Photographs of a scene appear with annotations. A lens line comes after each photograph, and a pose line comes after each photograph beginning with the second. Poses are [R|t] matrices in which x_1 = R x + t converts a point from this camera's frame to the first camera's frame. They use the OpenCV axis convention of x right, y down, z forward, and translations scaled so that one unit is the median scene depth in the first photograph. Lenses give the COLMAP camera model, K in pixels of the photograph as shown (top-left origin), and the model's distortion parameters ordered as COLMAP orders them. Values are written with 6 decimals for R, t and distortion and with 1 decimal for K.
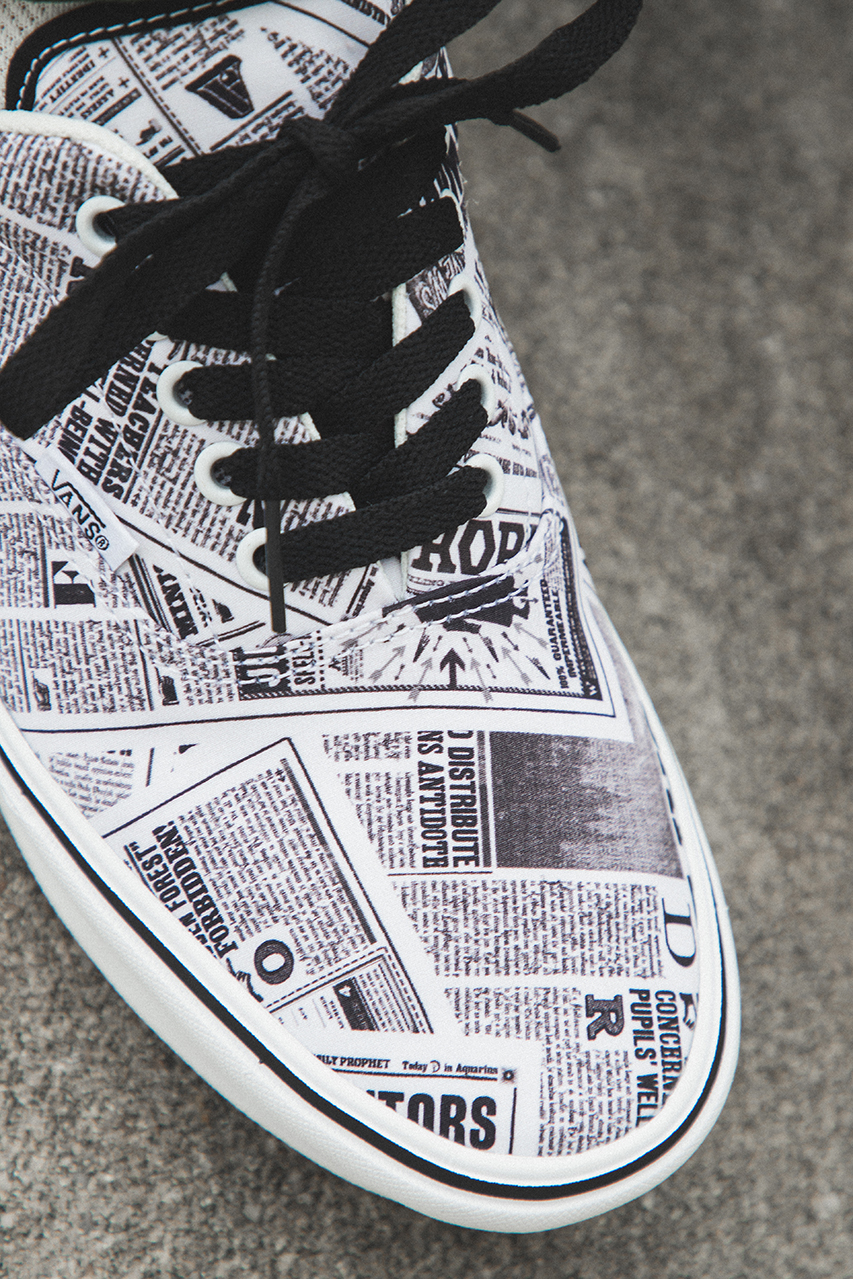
lens RADIAL K [[3444.3, 0, 426.5], [0, 3444.3, 639.5], [0, 0, 1]] dist [0.472660, -0.066774]
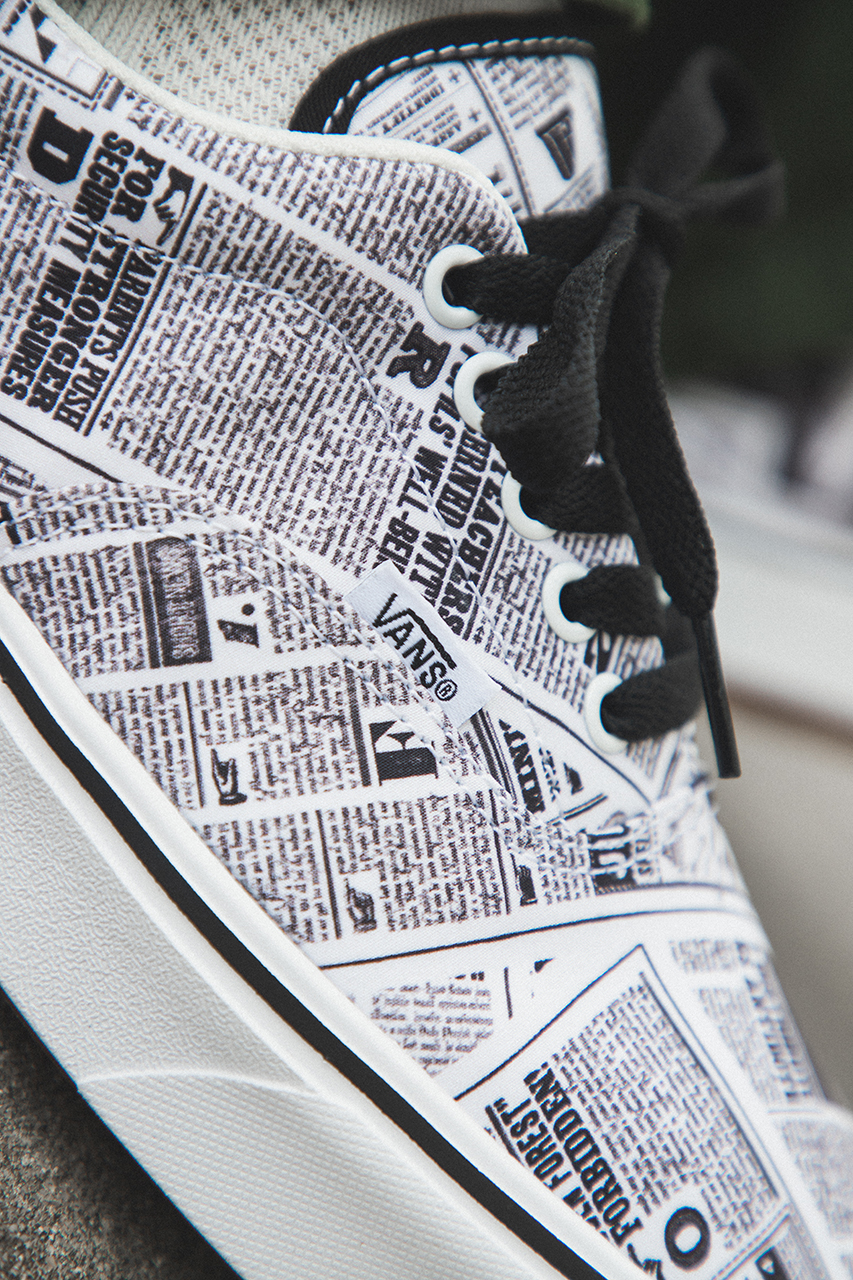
lens RADIAL K [[3447.0, 0, 426.5], [0, 3447.0, 640.0], [0, 0, 1]] dist [0.472660, -0.066774]
pose [[0.631717, 0.083588, 0.770679, -0.682701], [0.216861, 0.935420, -0.279214, 0.172872], [-0.744248, 0.343515, 0.572794, 0.562999]]
